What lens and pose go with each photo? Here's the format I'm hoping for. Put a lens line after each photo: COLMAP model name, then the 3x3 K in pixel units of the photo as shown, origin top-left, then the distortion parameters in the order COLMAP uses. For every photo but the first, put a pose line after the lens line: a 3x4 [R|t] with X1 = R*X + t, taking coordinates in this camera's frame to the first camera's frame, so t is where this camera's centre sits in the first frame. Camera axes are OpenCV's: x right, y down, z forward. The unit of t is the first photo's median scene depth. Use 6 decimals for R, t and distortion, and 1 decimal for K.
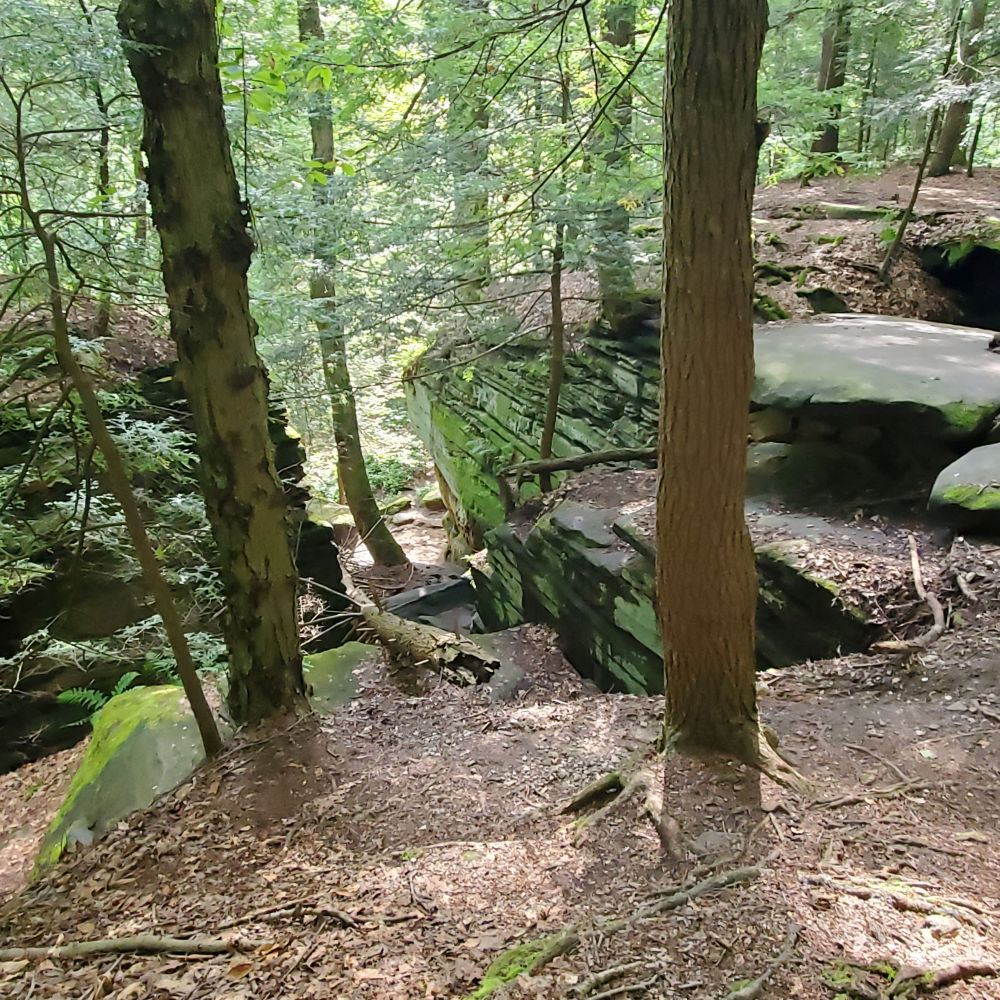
lens RADIAL K [[957.6, 0, 489.2], [0, 957.6, 498.8], [0, 0, 1]] dist [-0.001939, 0.034963]
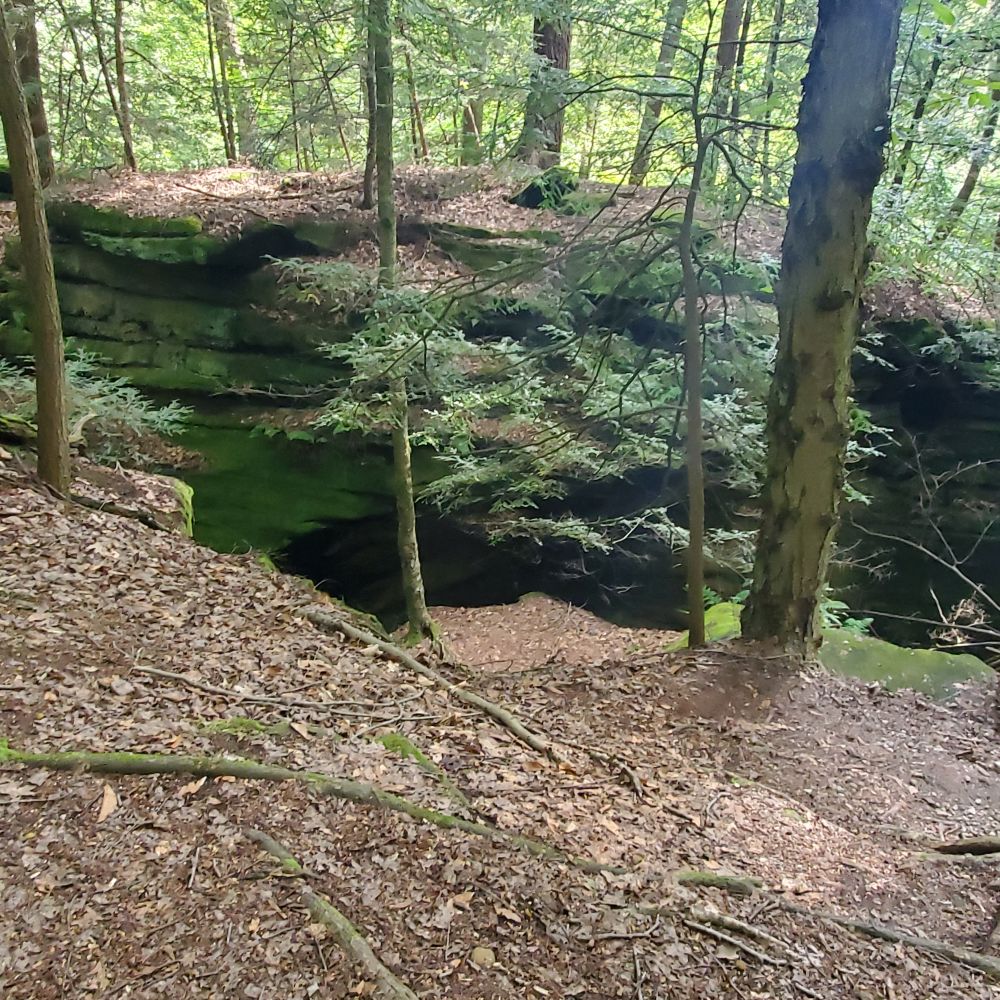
lens RADIAL K [[957.6, 0, 489.2], [0, 957.6, 498.8], [0, 0, 1]] dist [-0.001939, 0.034963]
pose [[0.676135, 0.329450, -0.659018, 0.160803], [-0.303619, 0.939569, 0.158196, 0.011532], [0.671310, 0.093129, 0.735302, 0.041080]]
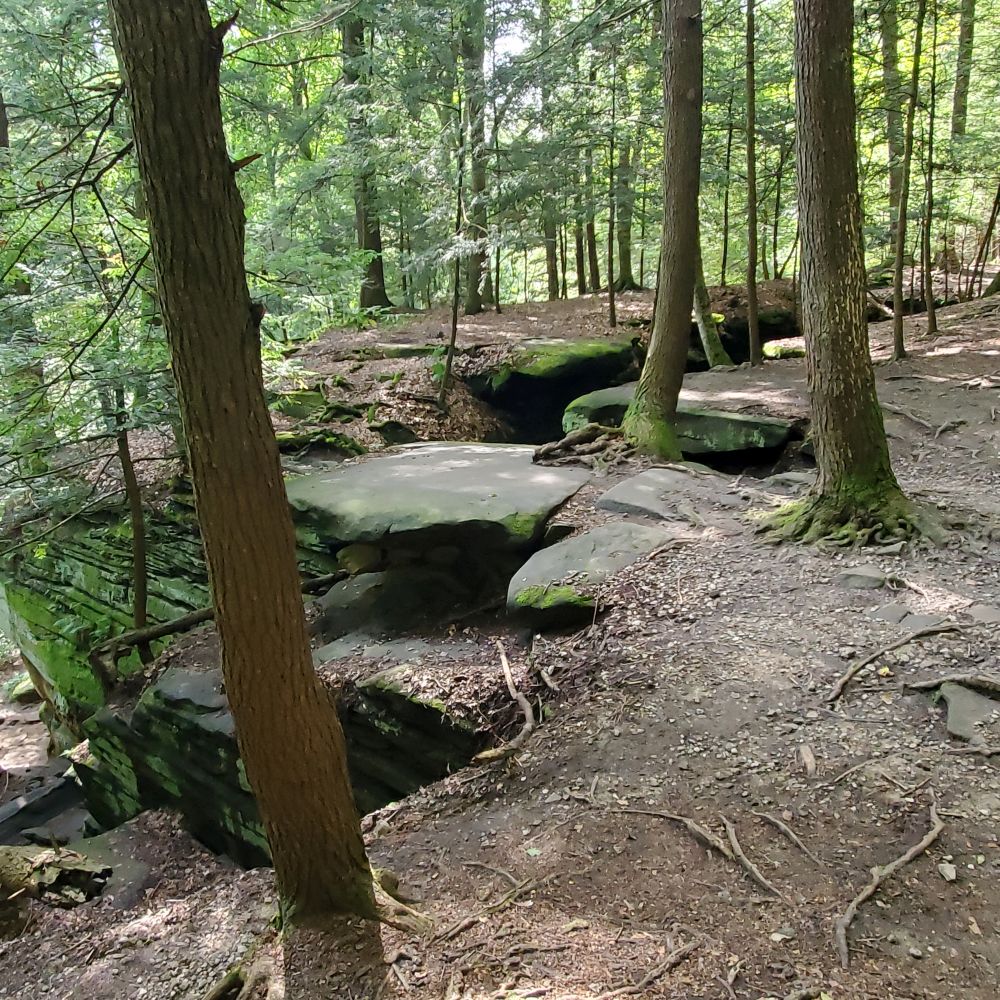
lens RADIAL K [[957.6, 0, 489.2], [0, 957.6, 498.8], [0, 0, 1]] dist [-0.001939, 0.034963]
pose [[0.911695, -0.134164, 0.388344, 0.034299], [0.186590, 0.977293, -0.100413, -0.012195], [-0.366054, 0.164007, 0.916027, -0.010298]]
